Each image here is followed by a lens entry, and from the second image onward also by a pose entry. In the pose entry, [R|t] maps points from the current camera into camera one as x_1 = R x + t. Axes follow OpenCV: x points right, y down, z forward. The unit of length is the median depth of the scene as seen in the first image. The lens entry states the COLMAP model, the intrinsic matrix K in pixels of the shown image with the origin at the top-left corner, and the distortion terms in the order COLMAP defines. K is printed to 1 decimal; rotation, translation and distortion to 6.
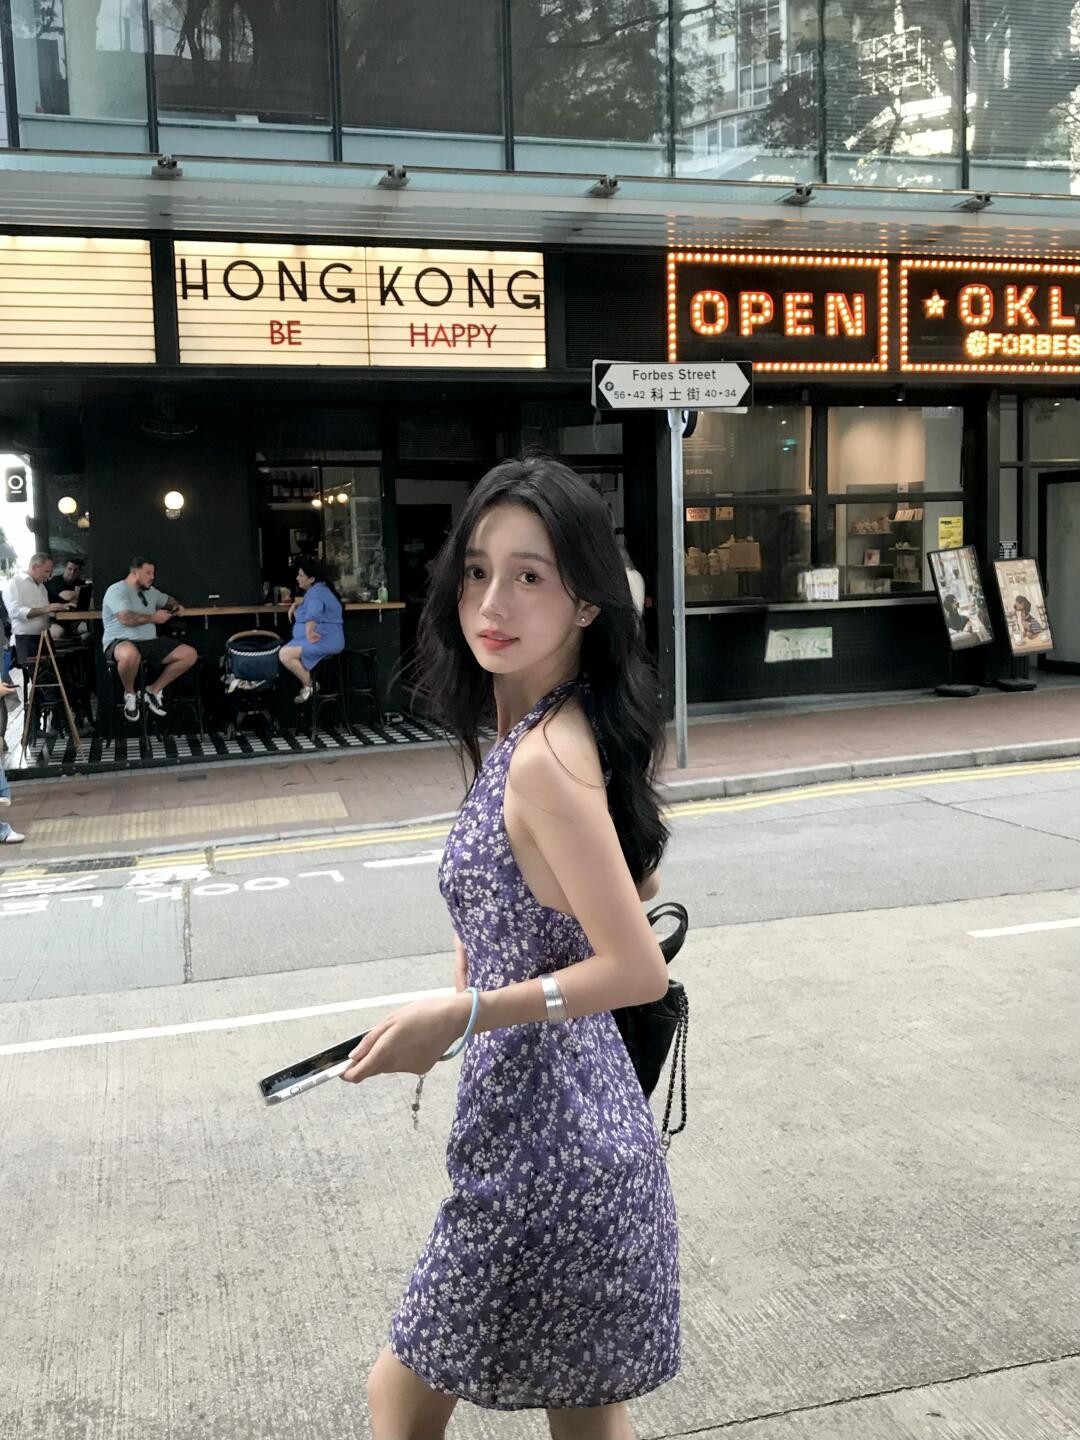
lens RADIAL K [[1429.3, 0, 540.0], [0, 1429.3, 720.0], [0, 0, 1]] dist [0.090319, -0.272734]
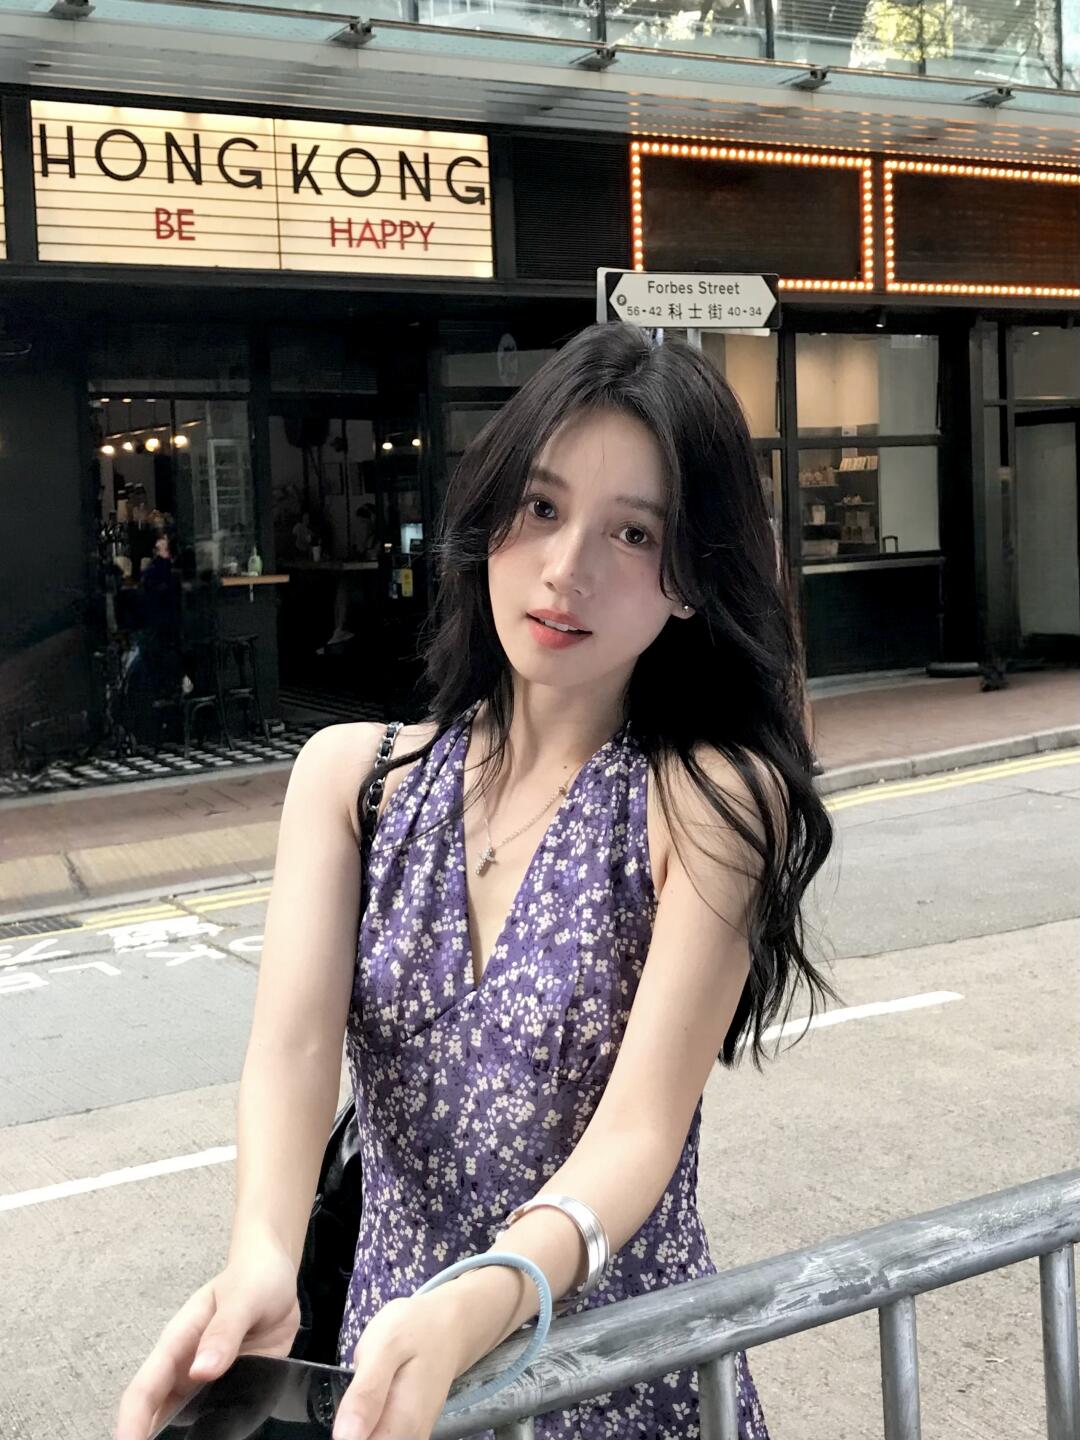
lens RADIAL K [[1825.7, 0, 589.0], [0, 1825.7, 638.6], [0, 0, 1]] dist [0.139822, -0.468669]
pose [[0.971993, -0.025627, 0.233610, -0.191911], [0.038411, 0.997993, -0.050339, 0.008862], [-0.231851, 0.057903, 0.971026, 0.007477]]
